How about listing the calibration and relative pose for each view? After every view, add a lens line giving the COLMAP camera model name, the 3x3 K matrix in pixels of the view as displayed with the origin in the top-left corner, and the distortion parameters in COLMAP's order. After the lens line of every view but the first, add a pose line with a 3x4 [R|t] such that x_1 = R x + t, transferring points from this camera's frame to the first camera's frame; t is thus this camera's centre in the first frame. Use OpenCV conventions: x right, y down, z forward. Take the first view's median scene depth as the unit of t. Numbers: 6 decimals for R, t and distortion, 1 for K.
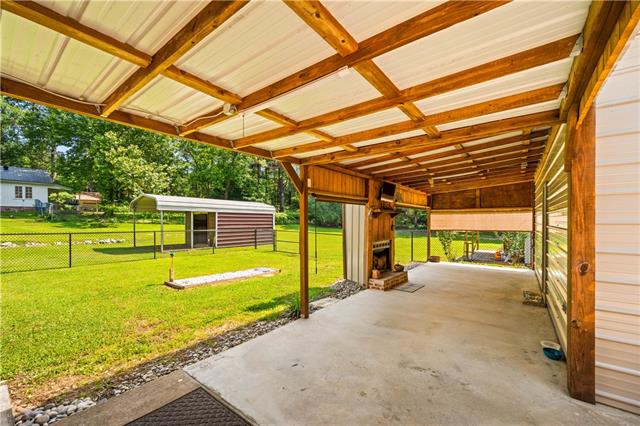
lens RADIAL K [[266.4, 0, 301.5], [0, 266.4, 216.0], [0, 0, 1]] dist [-0.001256, -0.000128]
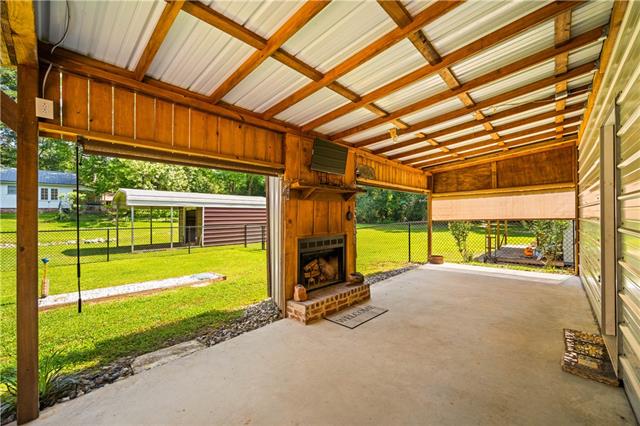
lens RADIAL K [[255.6, 0, 322.3], [0, 255.6, 215.0], [0, 0, 1]] dist [-0.000745, -0.000002]
pose [[0.998087, -0.020603, -0.058284, 0.217692], [0.021025, 0.999757, 0.006623, 0.024967], [0.058133, -0.007836, 0.998278, 0.260035]]
